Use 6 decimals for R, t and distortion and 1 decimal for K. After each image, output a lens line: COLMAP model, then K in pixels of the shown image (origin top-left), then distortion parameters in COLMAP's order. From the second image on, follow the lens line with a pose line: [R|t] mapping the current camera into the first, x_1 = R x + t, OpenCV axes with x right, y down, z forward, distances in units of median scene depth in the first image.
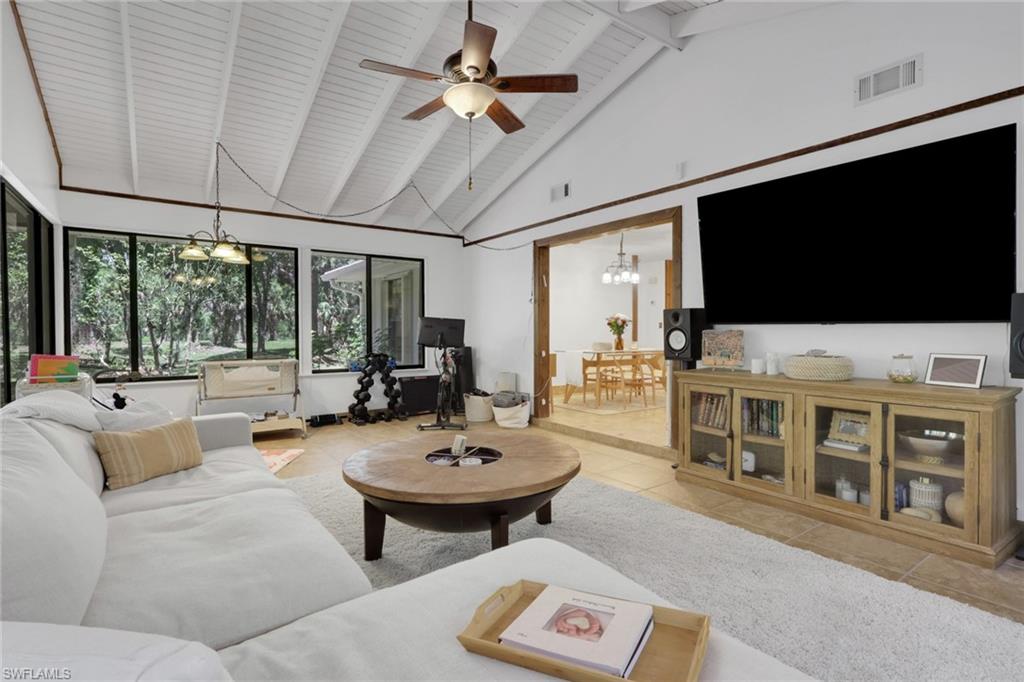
lens RADIAL K [[489.6, 0, 512.0], [0, 489.6, 341.0], [0, 0, 1]] dist [-0.001263, 0.000349]
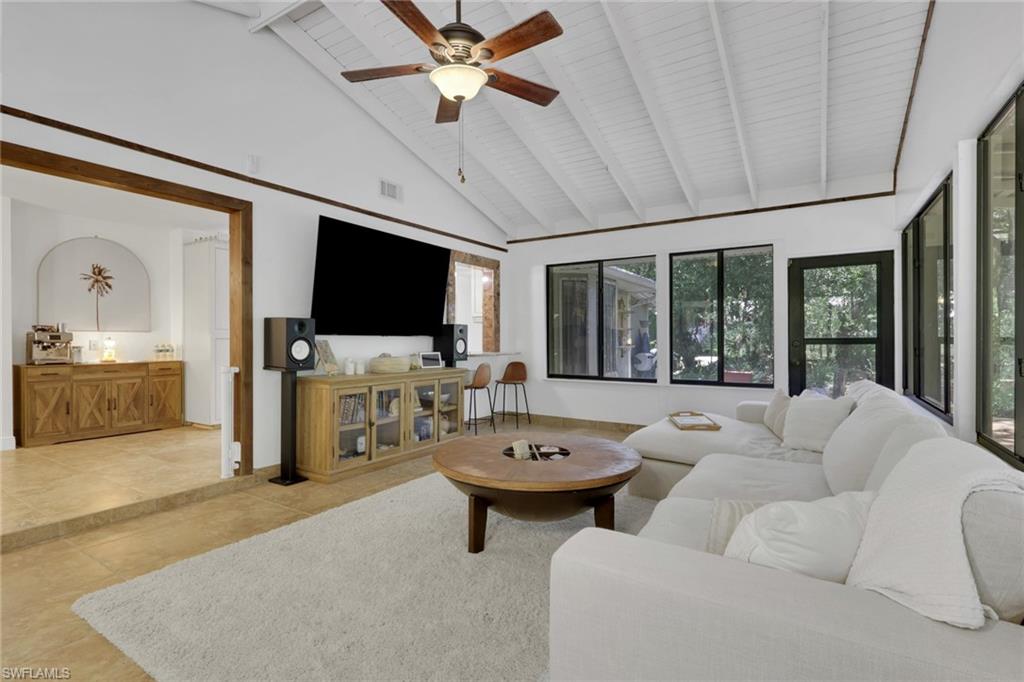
lens RADIAL K [[489.6, 0, 512.0], [0, 489.6, 341.0], [0, 0, 1]] dist [-0.001263, 0.000349]
pose [[-0.372258, 0.003792, 0.928122, -0.844585], [0.024567, 0.999682, 0.005769, -0.016670], [-0.927804, 0.024949, -0.372232, 1.126829]]
